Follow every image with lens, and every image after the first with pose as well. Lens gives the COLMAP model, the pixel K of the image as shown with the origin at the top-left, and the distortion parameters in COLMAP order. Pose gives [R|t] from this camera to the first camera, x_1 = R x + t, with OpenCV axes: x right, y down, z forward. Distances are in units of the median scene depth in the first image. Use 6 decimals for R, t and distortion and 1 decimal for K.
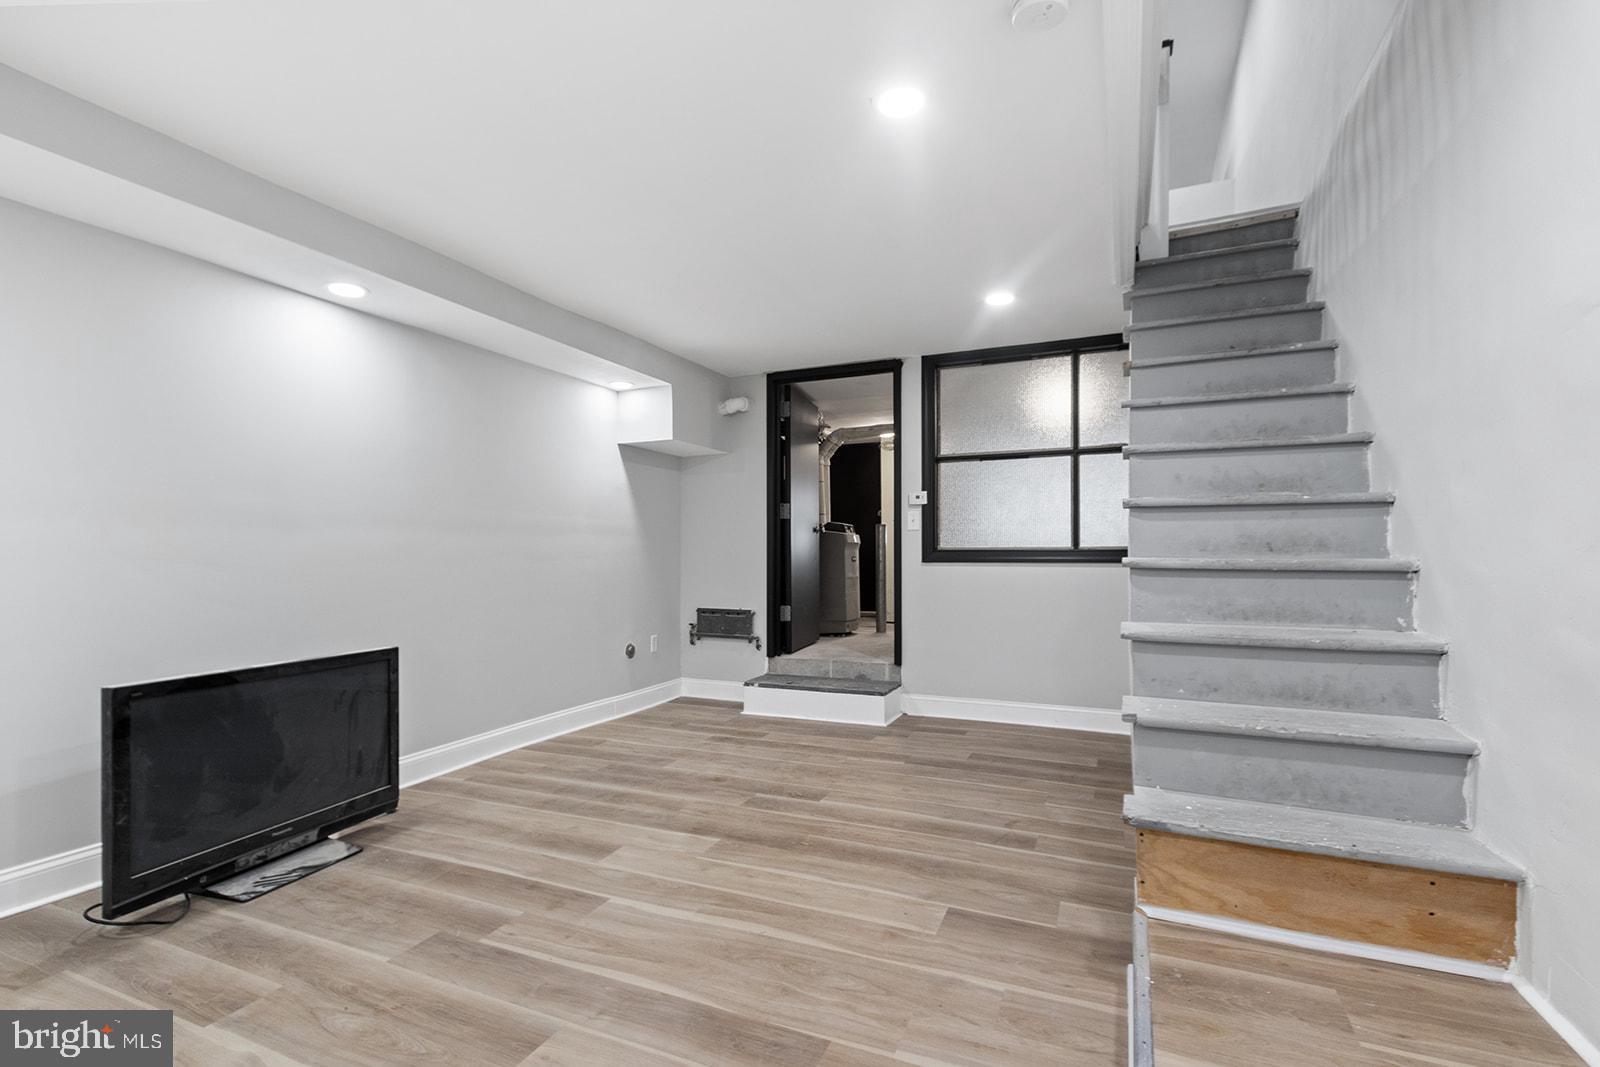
lens RADIAL K [[757.9, 0, 800.0], [0, 757.9, 533.5], [0, 0, 1]] dist [0.003448, -0.001163]
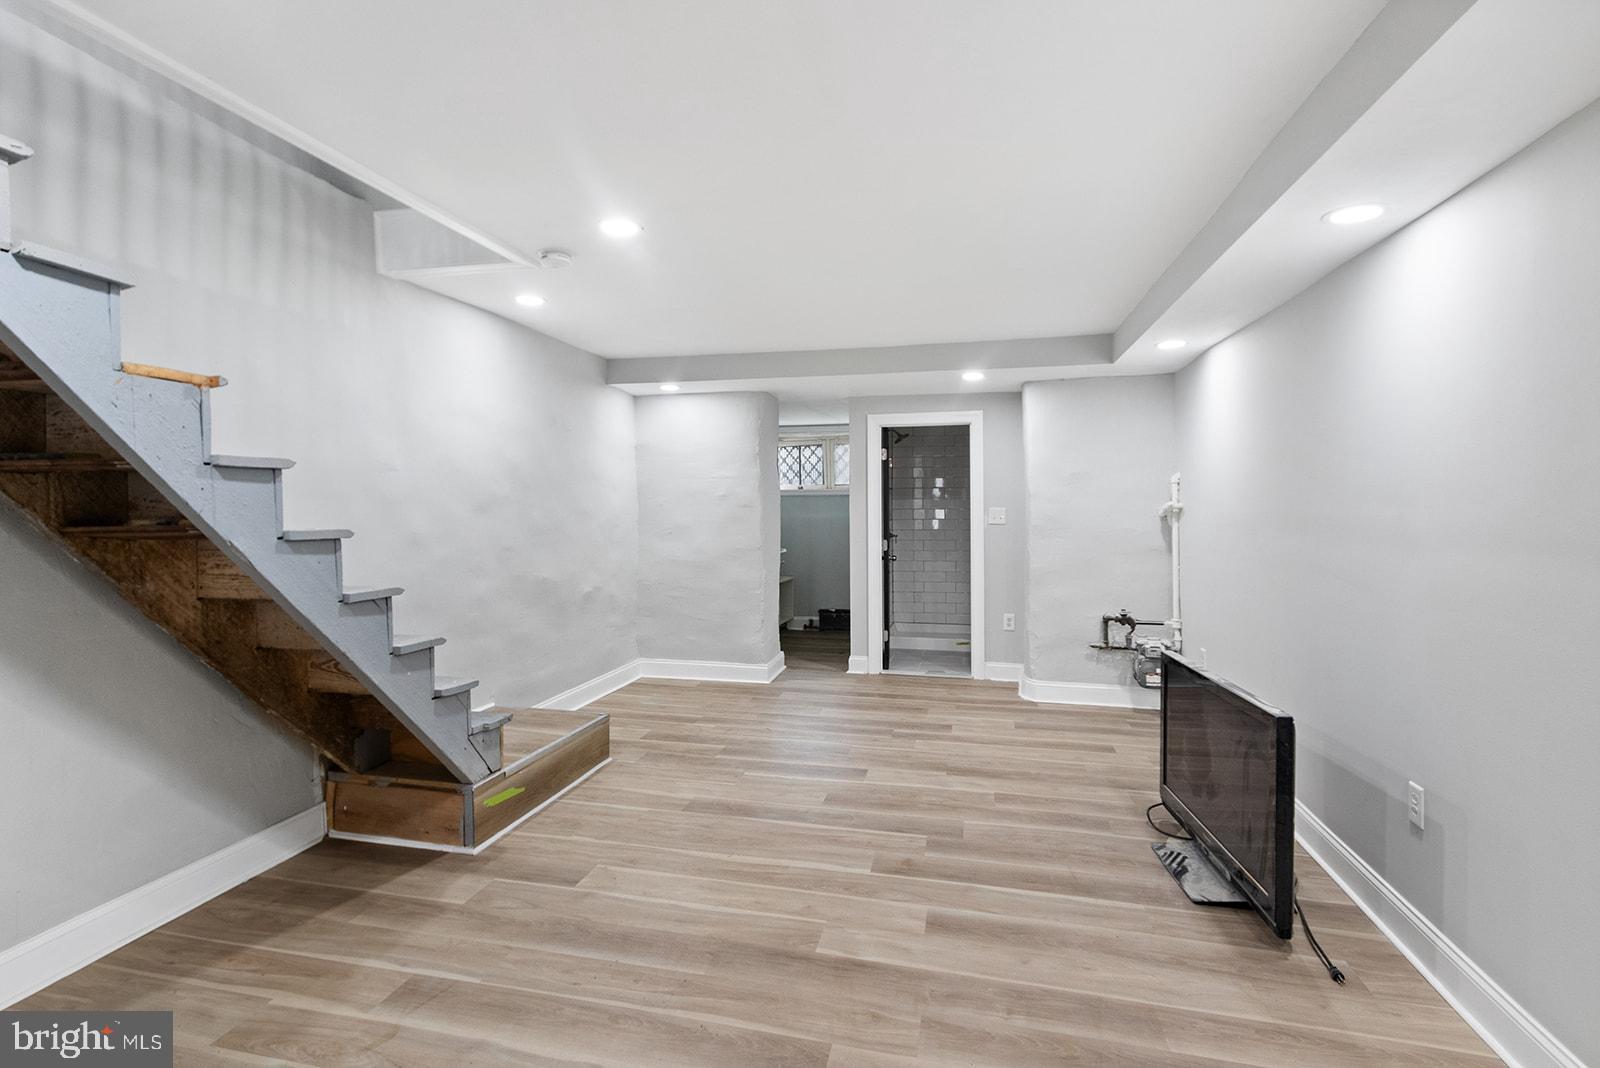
lens RADIAL K [[757.9, 0, 800.0], [0, 757.9, 534.0], [0, 0, 1]] dist [0.003448, -0.001163]
pose [[-0.983722, 0.013858, -0.179164, 0.055713], [0.011595, 0.999839, 0.013673, -0.051401], [0.179325, 0.011373, -0.983724, 2.097162]]
